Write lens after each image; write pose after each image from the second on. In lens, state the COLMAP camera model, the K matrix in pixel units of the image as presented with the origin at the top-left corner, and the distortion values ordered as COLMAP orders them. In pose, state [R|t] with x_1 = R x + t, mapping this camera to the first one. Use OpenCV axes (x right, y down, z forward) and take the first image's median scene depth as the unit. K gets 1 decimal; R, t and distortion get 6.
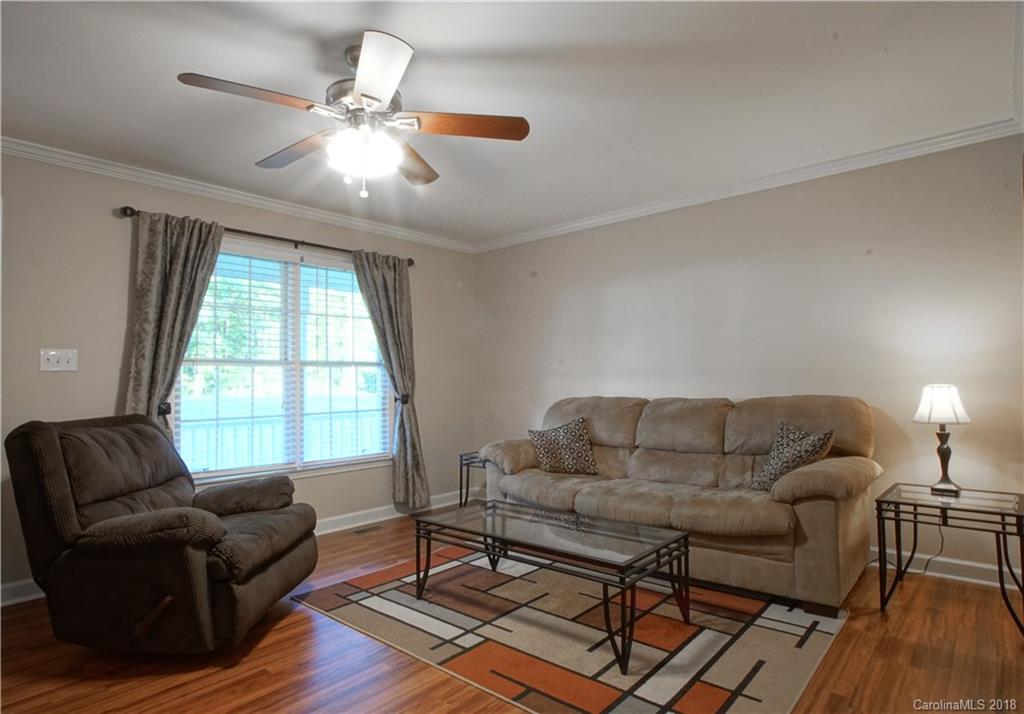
lens RADIAL K [[582.6, 0, 508.5], [0, 582.6, 352.5], [0, 0, 1]] dist [-0.022179, -0.000254]
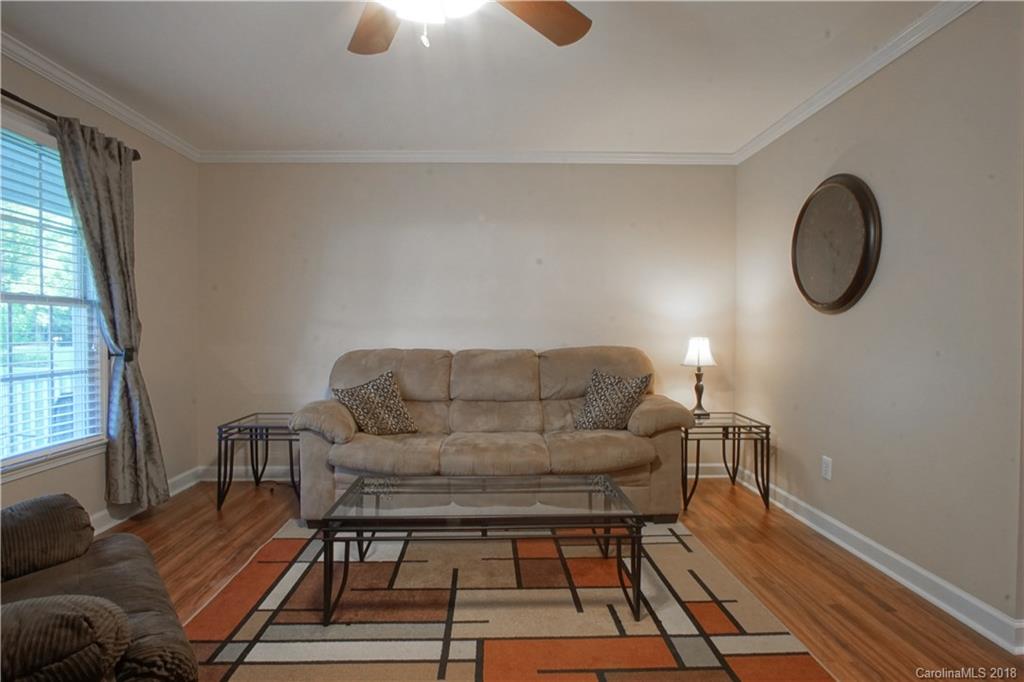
lens RADIAL K [[547.9, 0, 504.3], [0, 547.9, 337.4], [0, 0, 1]] dist [-0.024338, 0.000598]
pose [[0.726984, 0.006596, 0.686623, -0.353384], [-0.044301, 0.998321, 0.037315, 0.019696], [-0.685224, -0.057546, 0.726055, 0.278992]]
